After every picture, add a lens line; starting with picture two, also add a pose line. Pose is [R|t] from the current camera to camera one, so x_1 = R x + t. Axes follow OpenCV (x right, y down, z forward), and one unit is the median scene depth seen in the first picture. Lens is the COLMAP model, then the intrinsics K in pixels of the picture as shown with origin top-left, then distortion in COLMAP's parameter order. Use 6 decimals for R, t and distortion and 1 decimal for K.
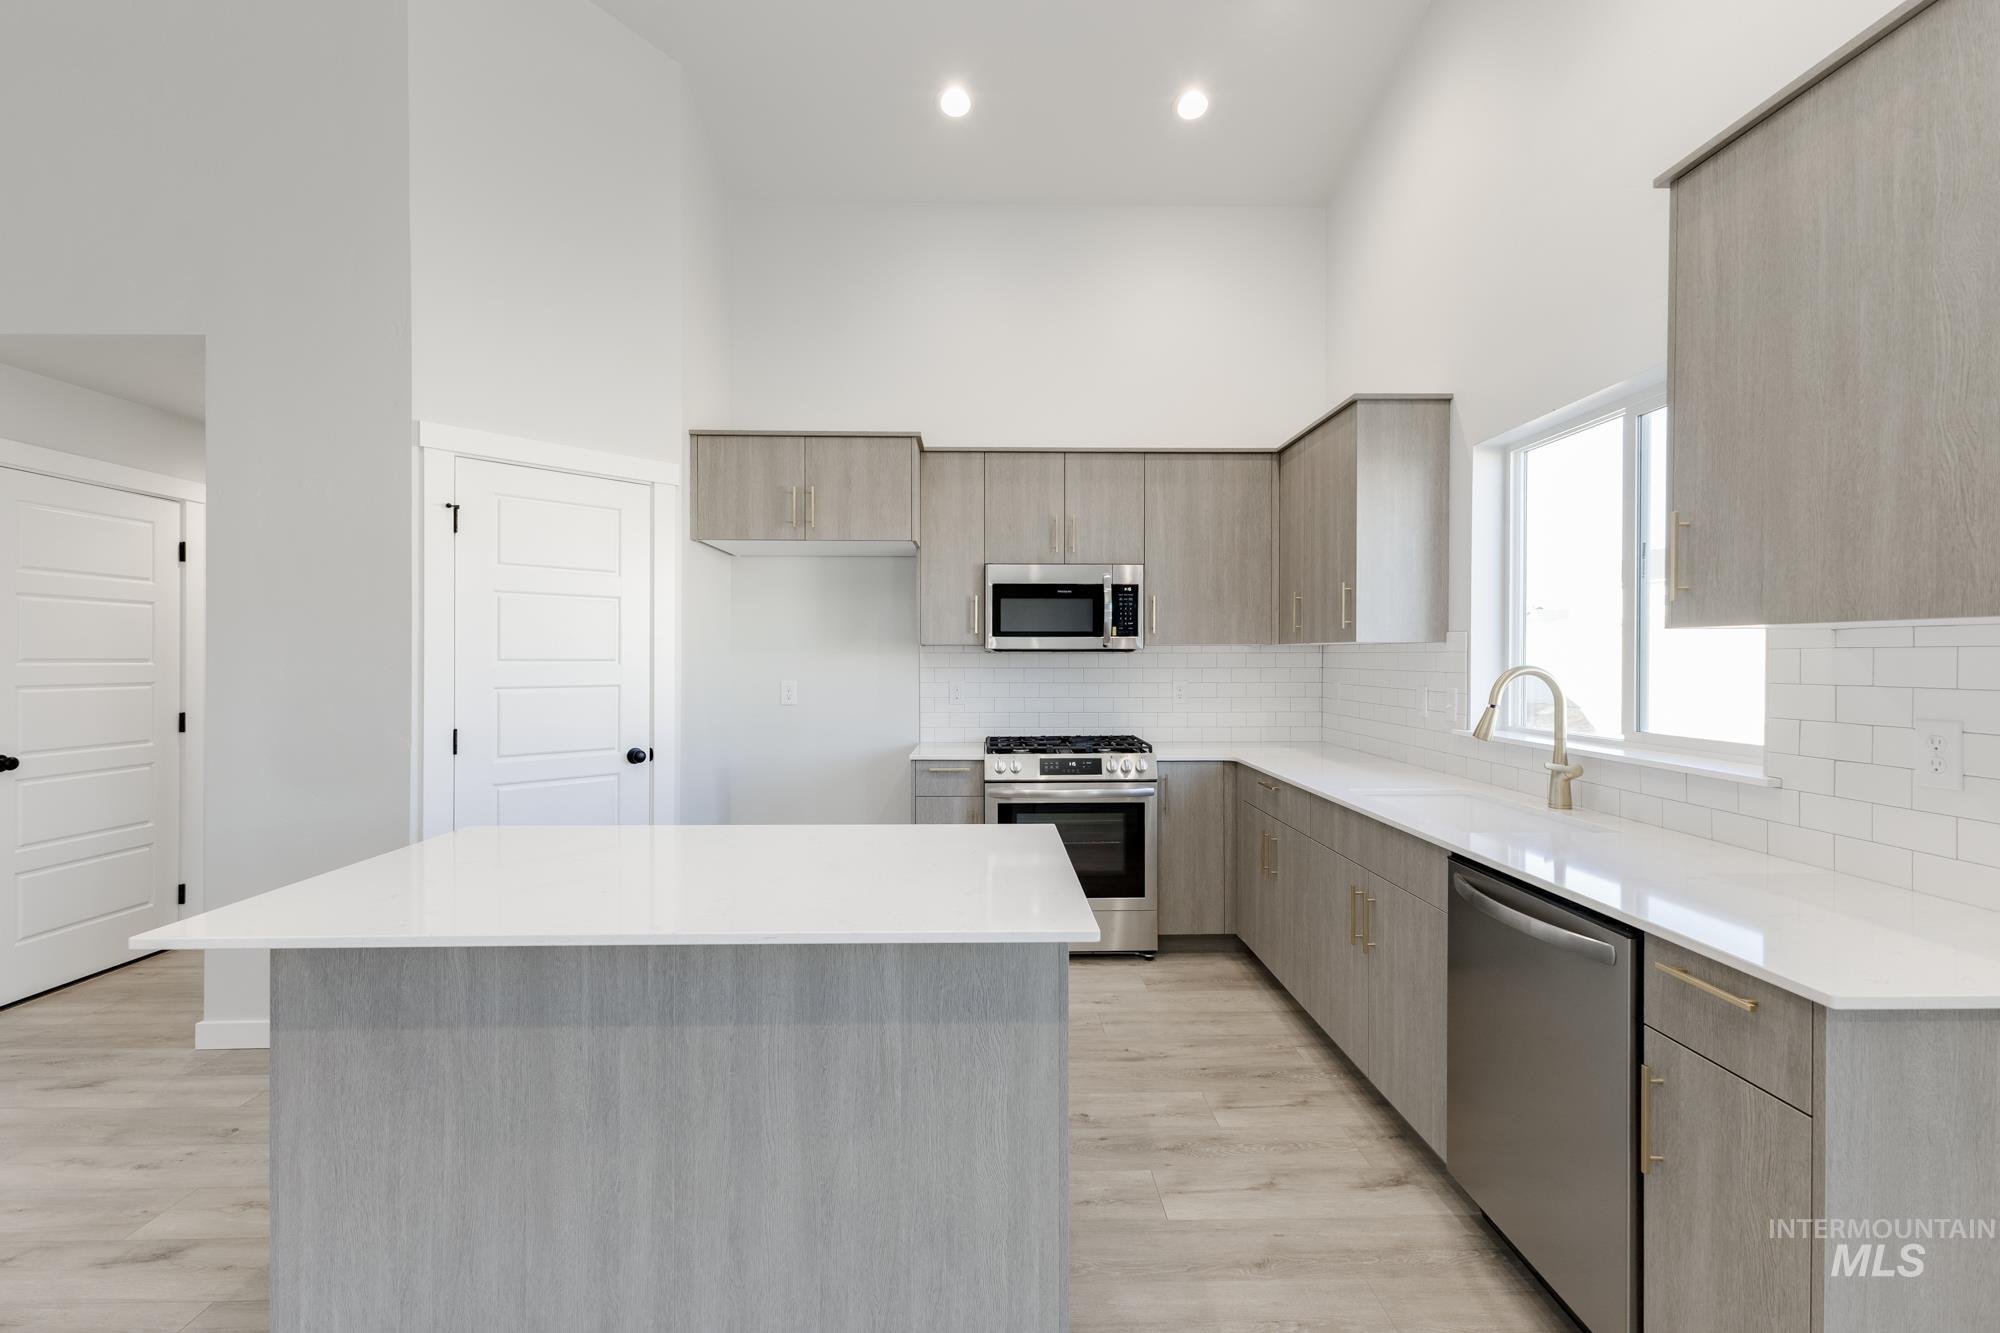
lens RADIAL K [[885.9, 0, 1005.7], [0, 885.9, 658.3], [0, 0, 1]] dist [0.008472, -0.001279]
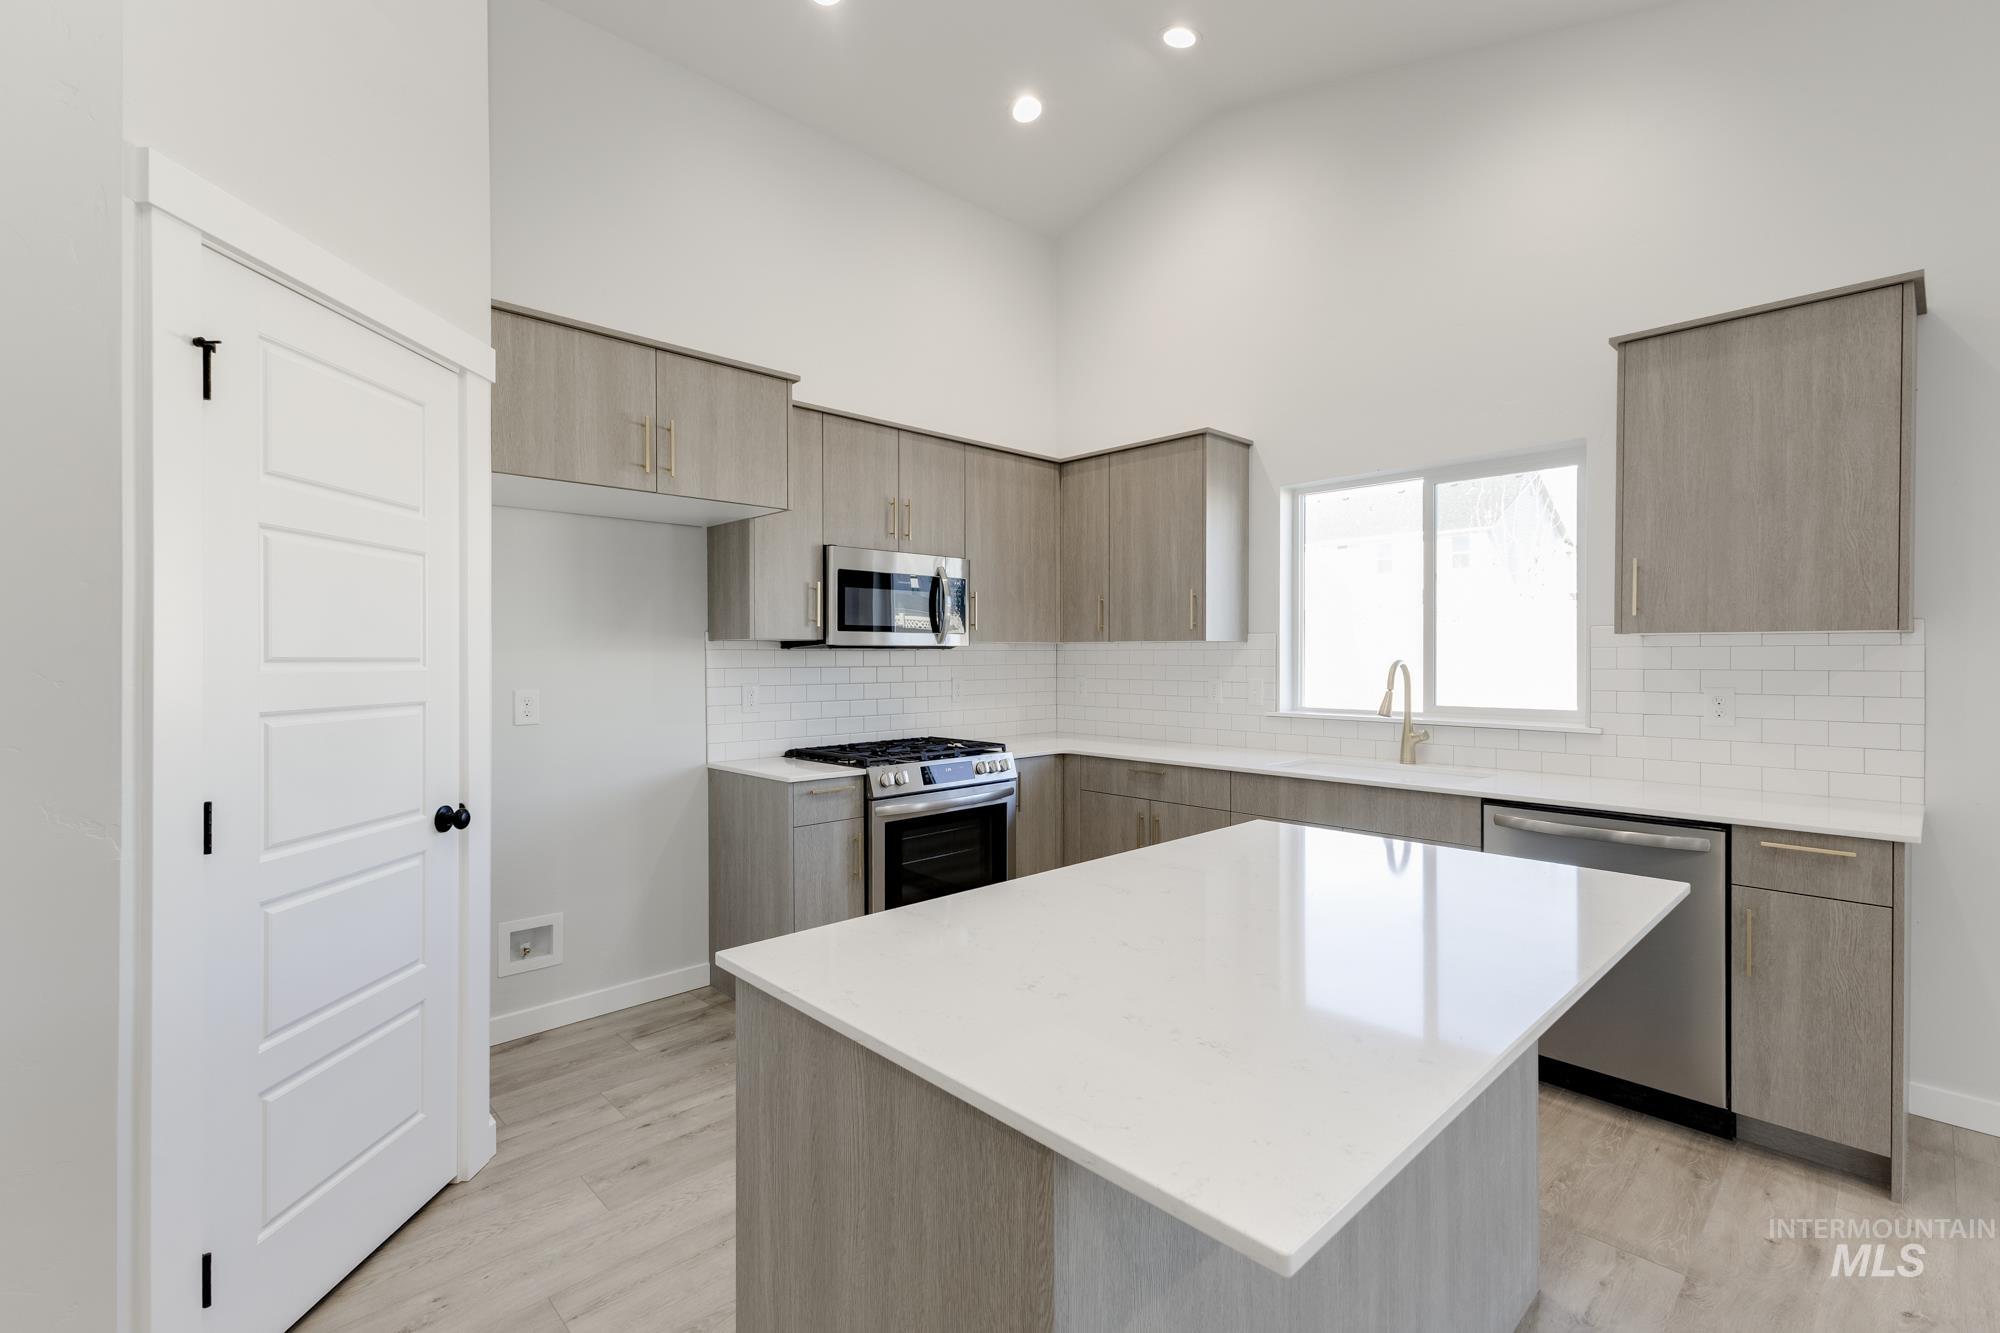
lens RADIAL K [[885.9, 0, 1005.7], [0, 885.9, 658.3], [0, 0, 1]] dist [0.008472, -0.001279]
pose [[0.736014, -0.004491, 0.676951, -0.586998], [0.003755, 0.999990, 0.002551, 0.000641], [-0.676956, 0.000665, 0.736024, 0.321572]]
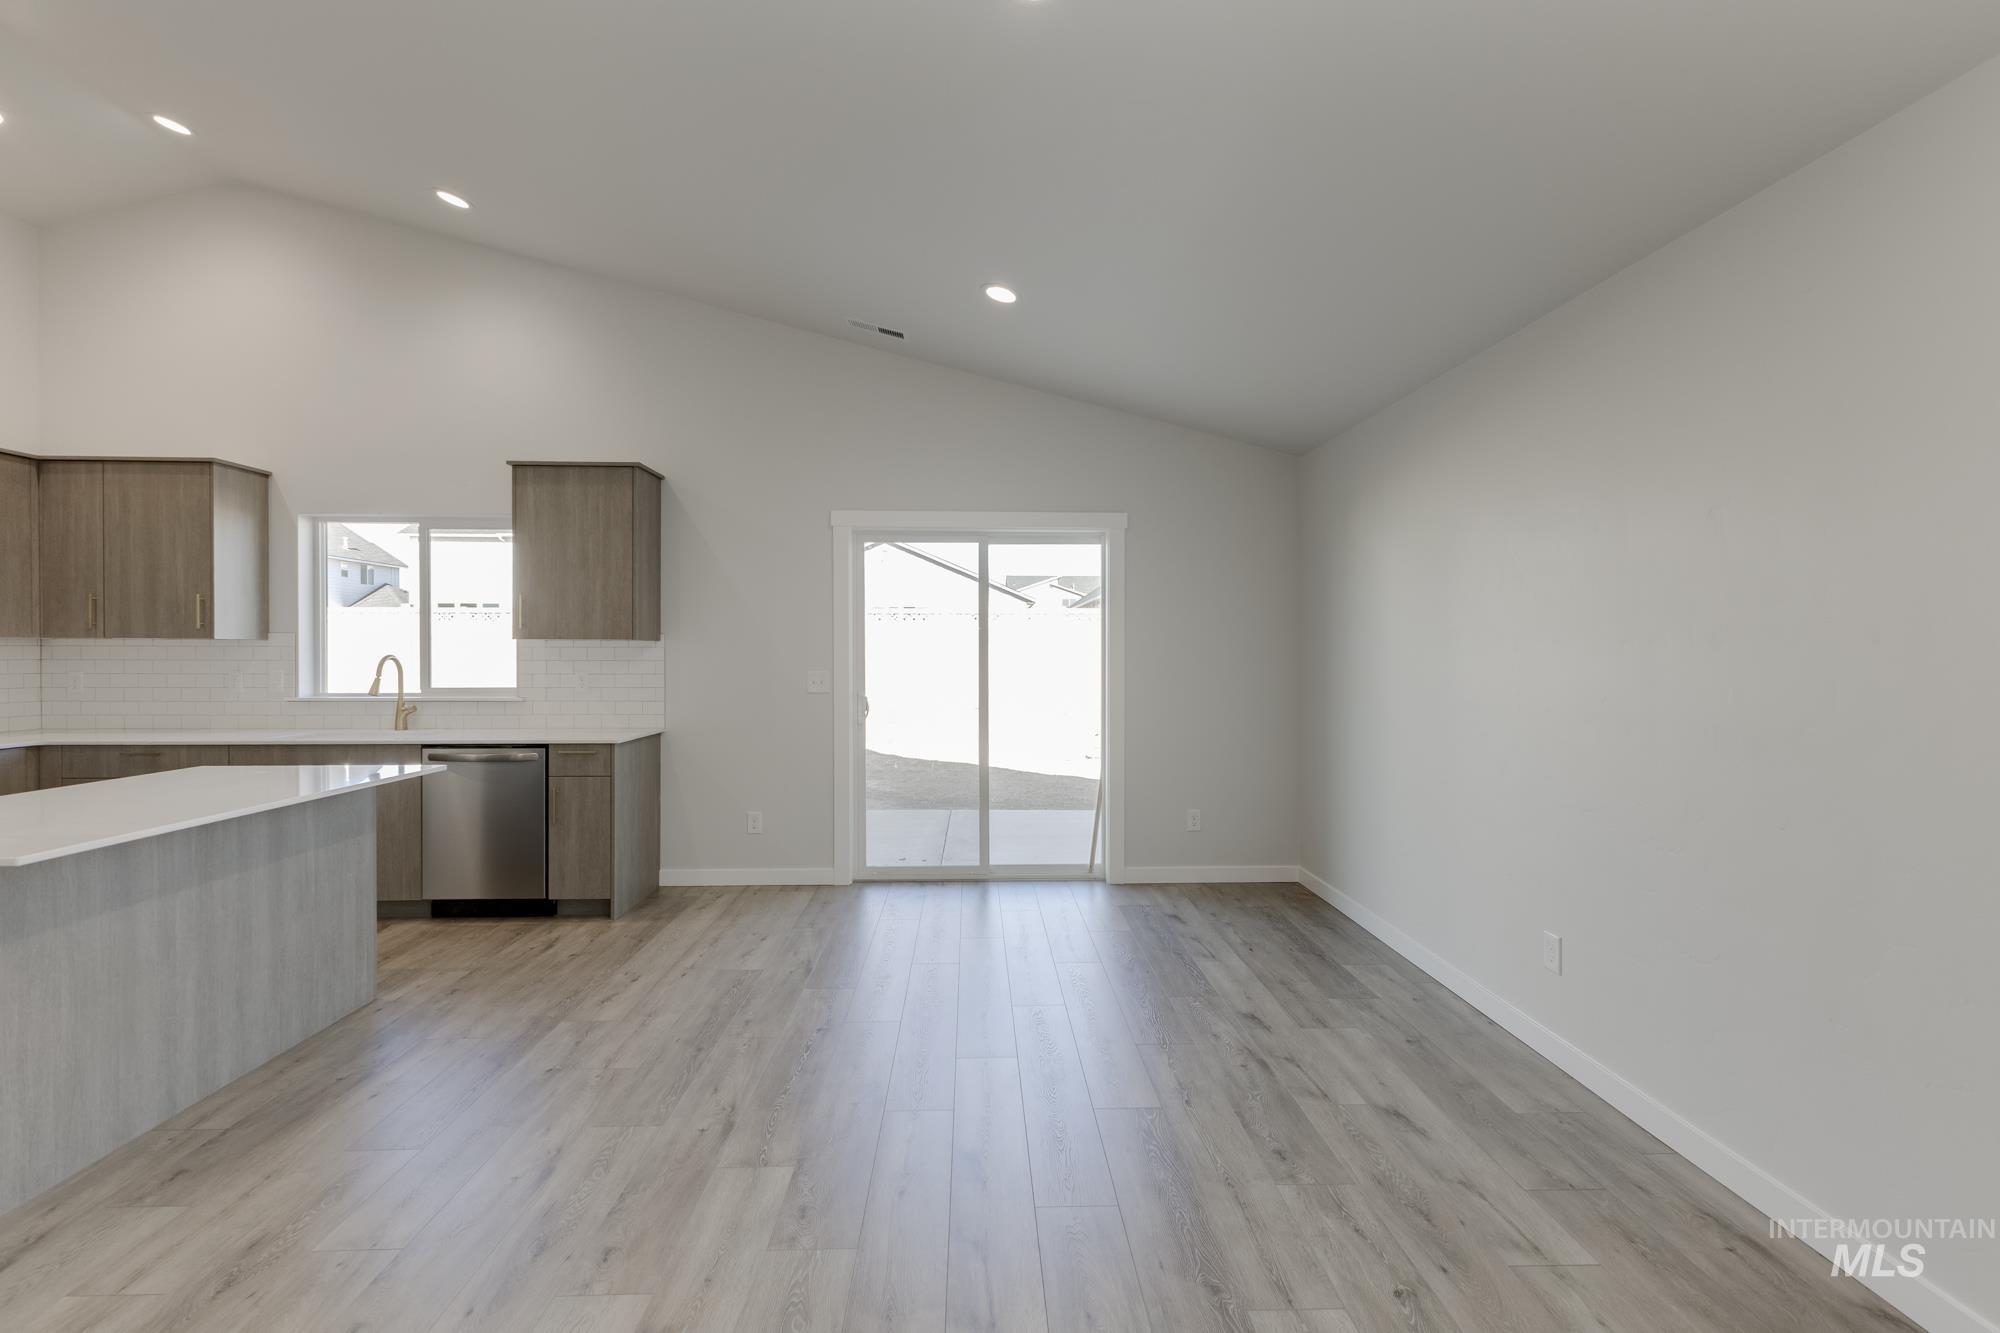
lens RADIAL K [[885.9, 0, 1005.7], [0, 885.9, 658.3], [0, 0, 1]] dist [0.008472, -0.001279]
pose [[-0.009405, -0.010951, 0.999896, -0.994490], [0.000122, 0.999940, 0.010952, -0.003362], [-0.999956, 0.000225, -0.009403, -0.209690]]
